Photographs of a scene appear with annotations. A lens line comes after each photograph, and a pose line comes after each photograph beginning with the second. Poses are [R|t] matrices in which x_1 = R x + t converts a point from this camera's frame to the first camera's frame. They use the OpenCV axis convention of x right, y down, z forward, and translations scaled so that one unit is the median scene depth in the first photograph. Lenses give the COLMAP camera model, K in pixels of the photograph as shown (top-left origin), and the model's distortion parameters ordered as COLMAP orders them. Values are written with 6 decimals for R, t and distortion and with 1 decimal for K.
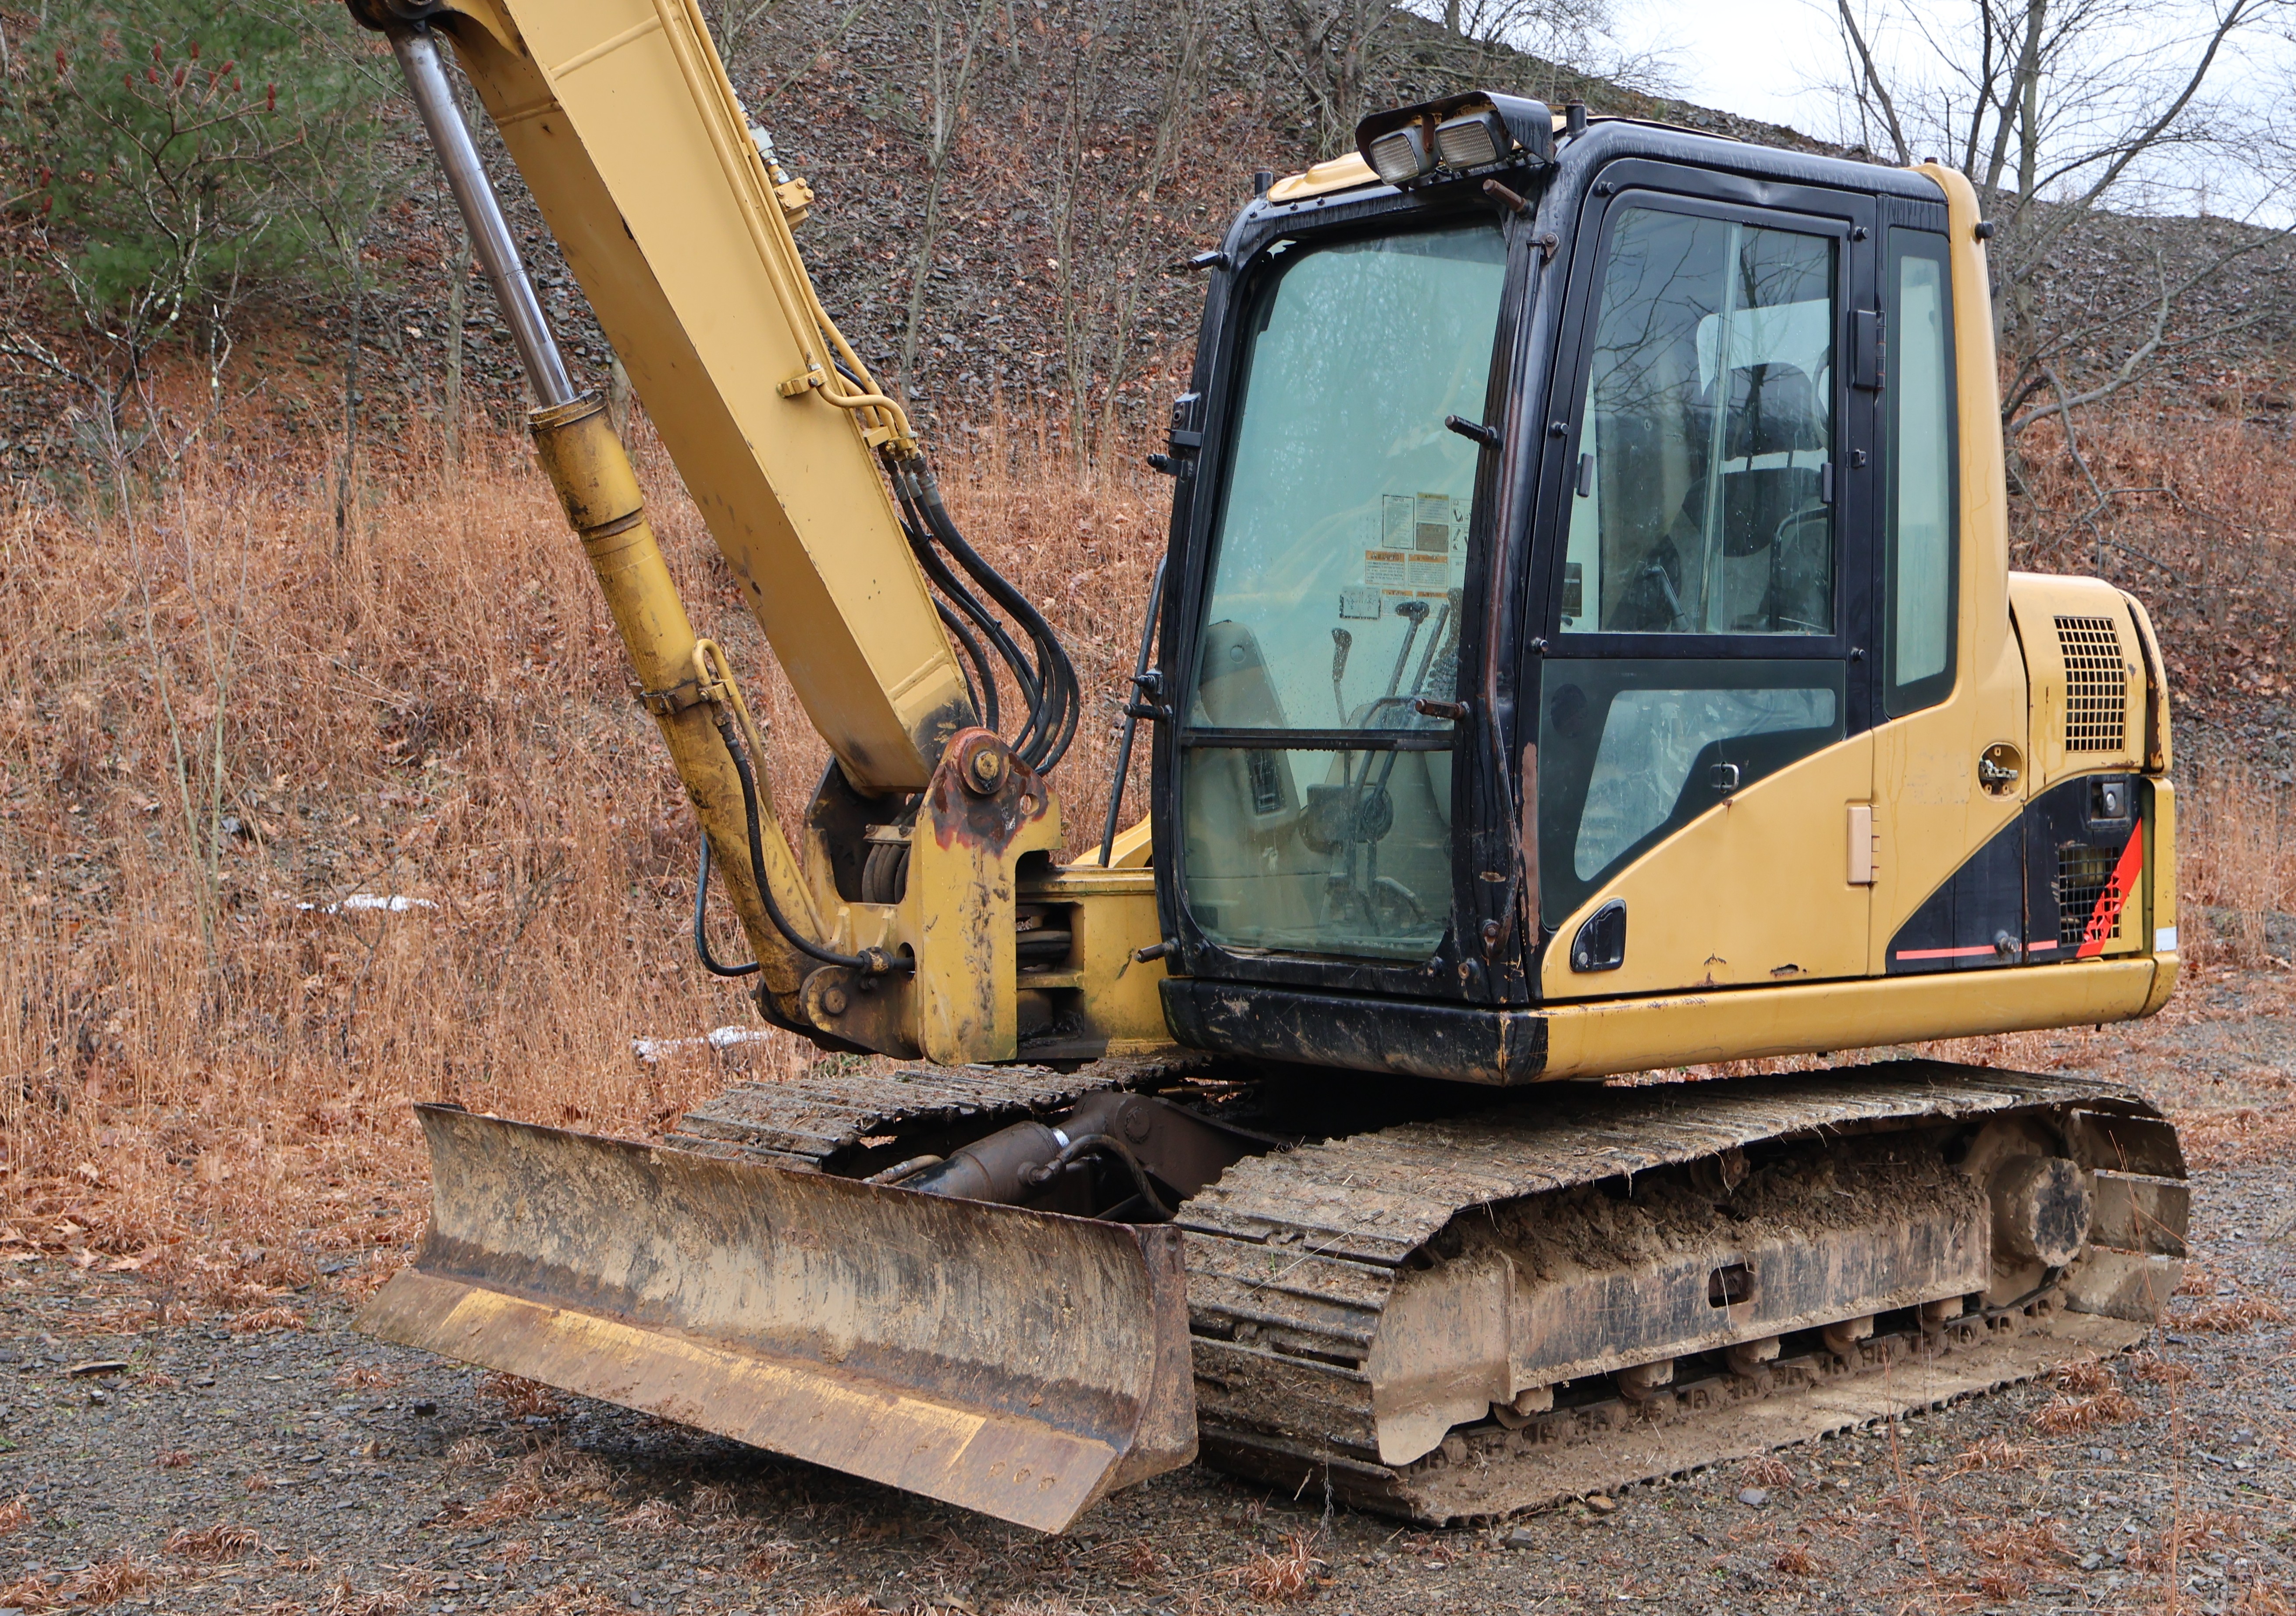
lens RADIAL K [[3135.0, 0, 1148.0], [0, 3135.0, 808.0], [0, 0, 1]] dist [0.033144, 0.024598]
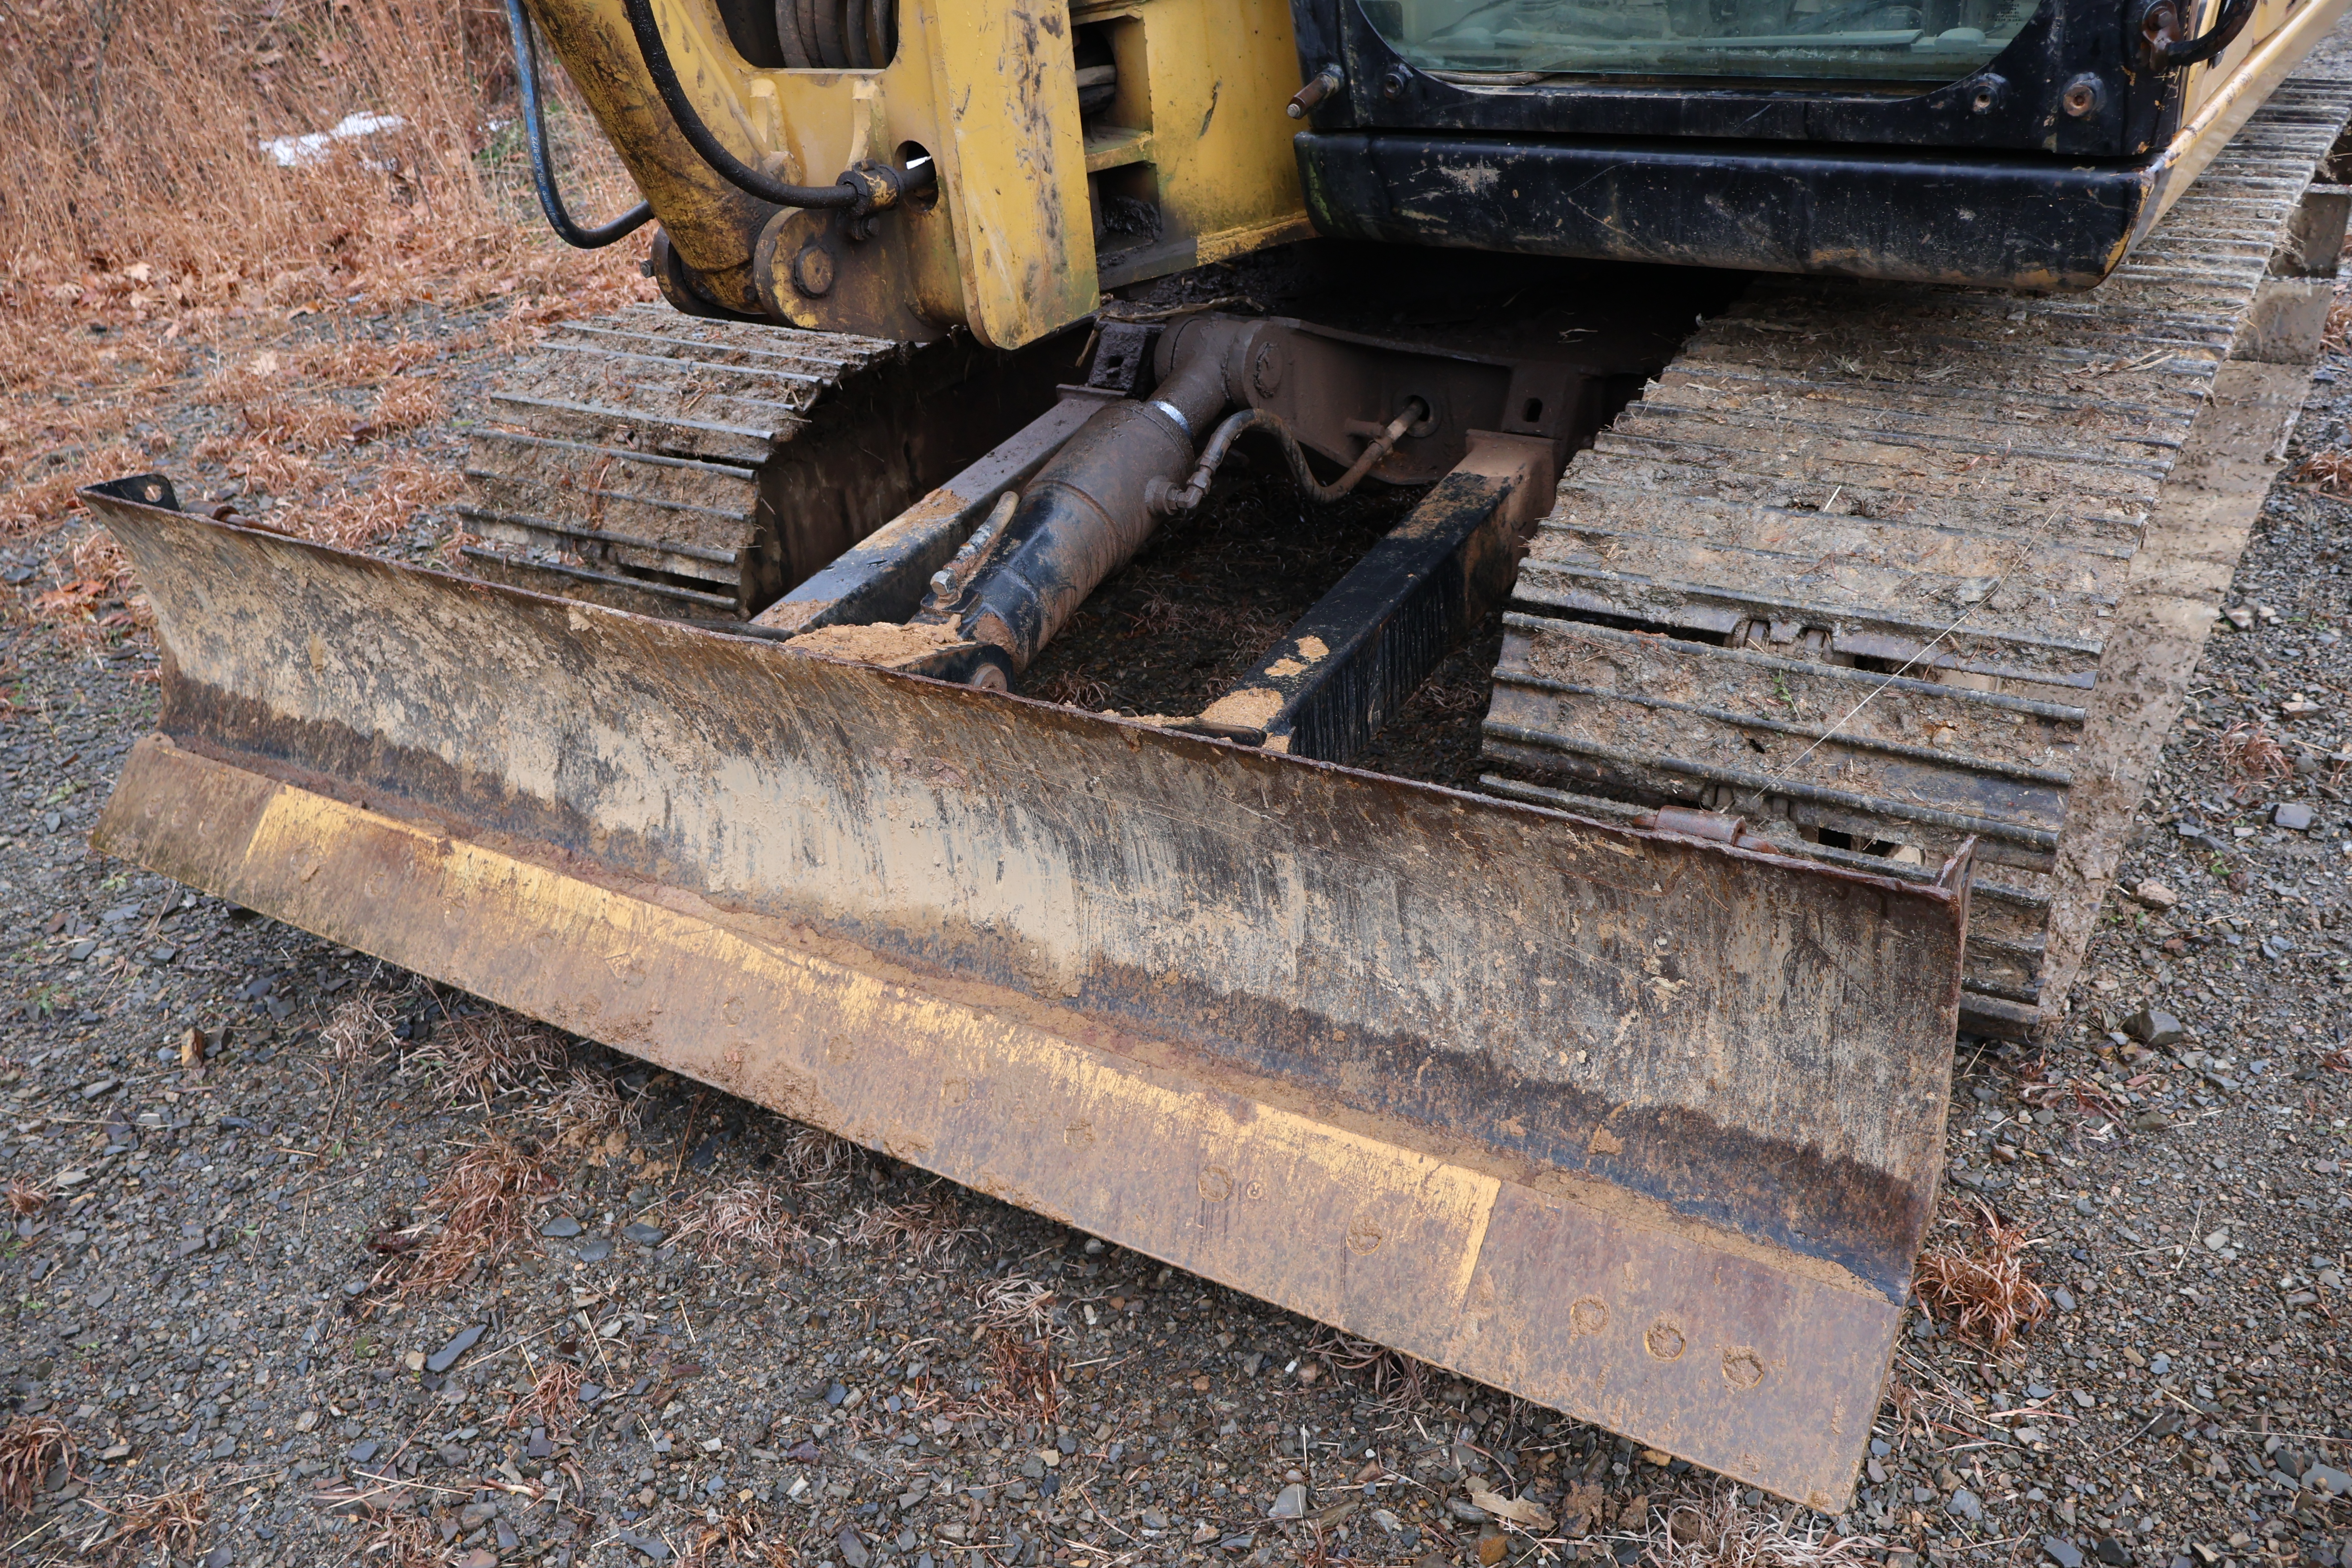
lens RADIAL K [[2050.5, 0, 1174.8], [0, 2050.5, 842.0], [0, 0, 1]] dist [-0.004435, 0.003926]
pose [[0.959971, -0.204090, 0.191843, -0.133410], [0.094564, 0.880839, 0.463876, -0.013008], [-0.263655, -0.427166, 0.864879, 0.641553]]
